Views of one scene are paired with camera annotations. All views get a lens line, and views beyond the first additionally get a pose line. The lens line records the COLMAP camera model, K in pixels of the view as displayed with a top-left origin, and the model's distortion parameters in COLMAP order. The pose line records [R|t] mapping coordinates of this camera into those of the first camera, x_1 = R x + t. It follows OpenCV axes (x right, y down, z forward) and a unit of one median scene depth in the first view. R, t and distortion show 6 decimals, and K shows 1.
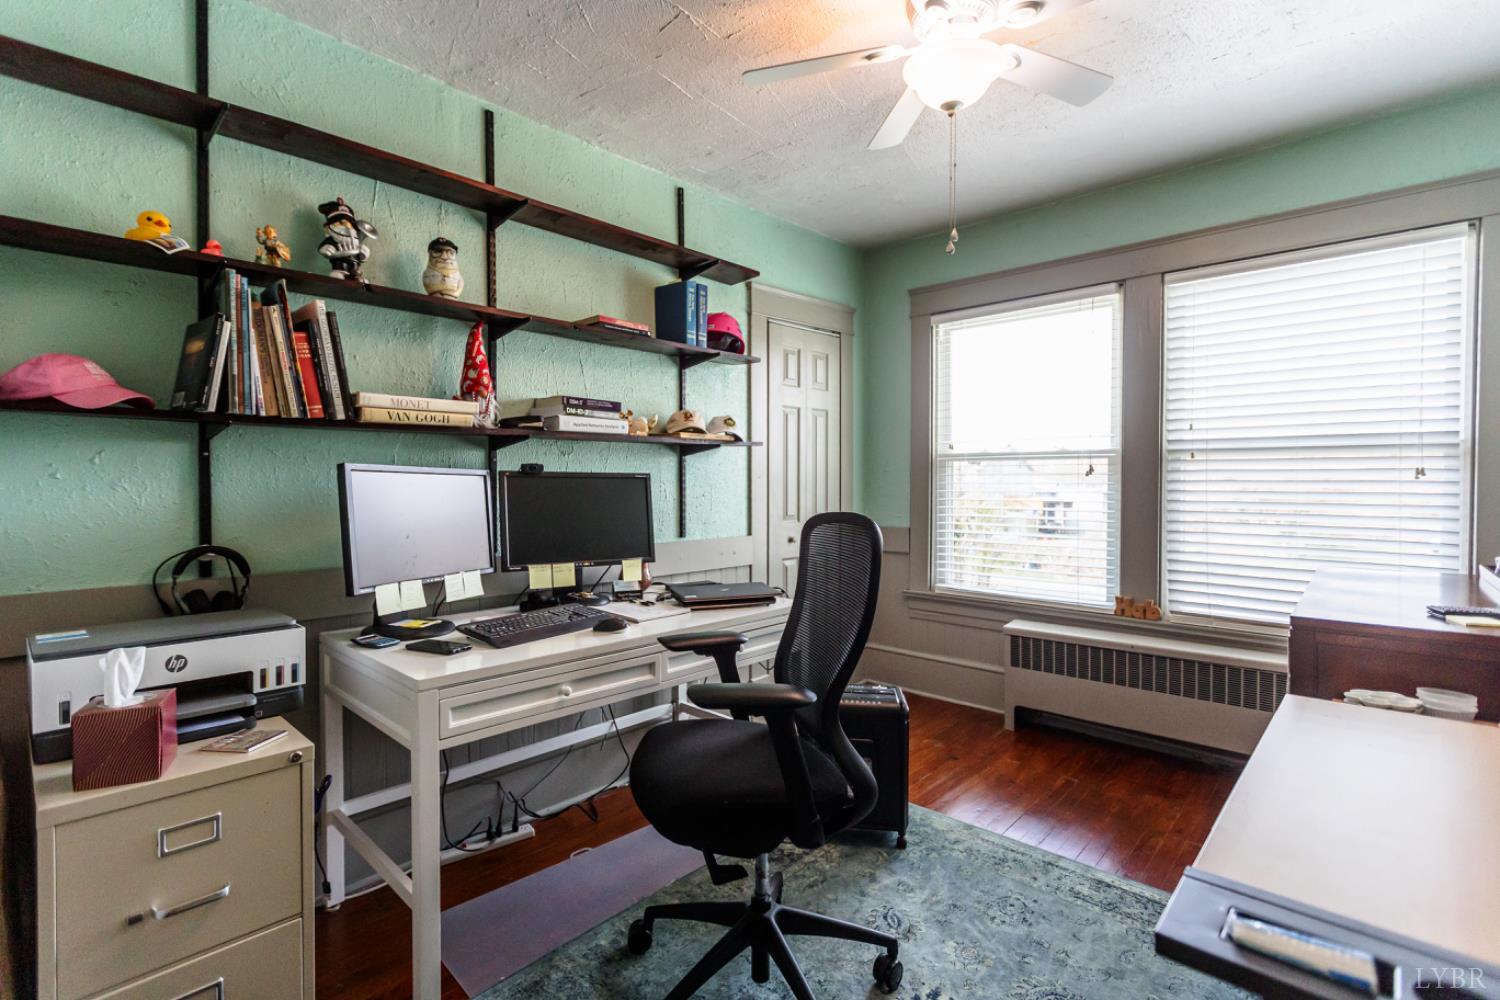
lens RADIAL K [[703.2, 0, 750.0], [0, 703.2, 500.0], [0, 0, 1]] dist [0.002859, -0.000381]
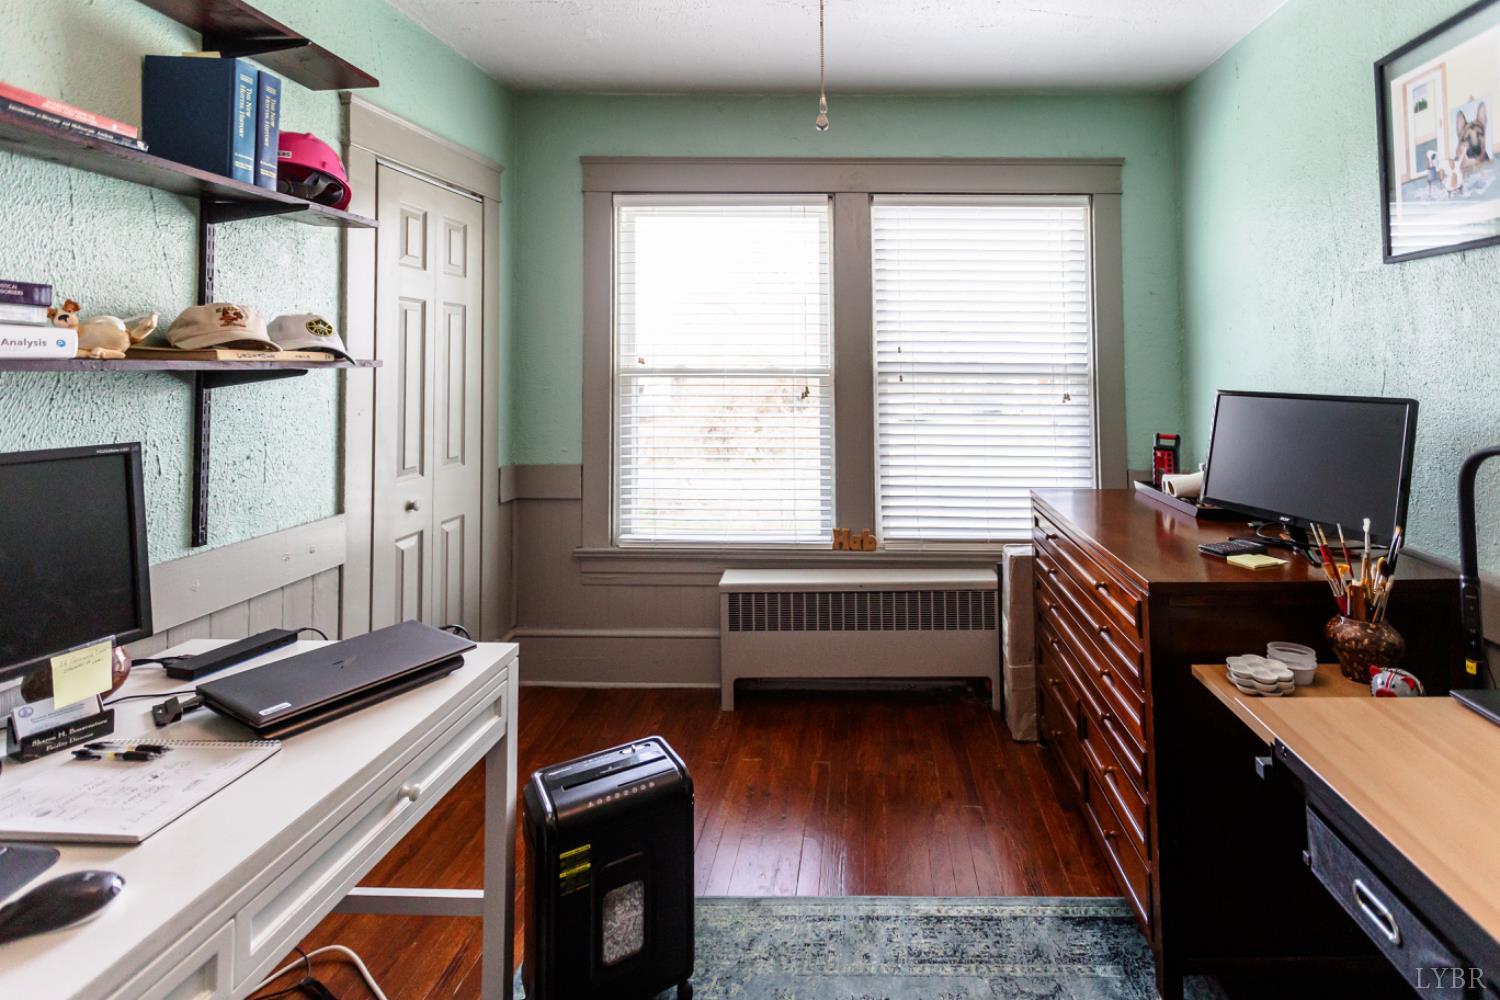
lens RADIAL K [[711.8, 0, 856.6], [0, 711.8, 345.1], [0, 0, 1]] dist [0.003034, -0.000257]
pose [[0.736665, 0.019334, 0.675981, -0.098533], [0.016182, 0.998801, -0.046203, -0.062845], [-0.676064, 0.044975, 0.735469, 0.286936]]
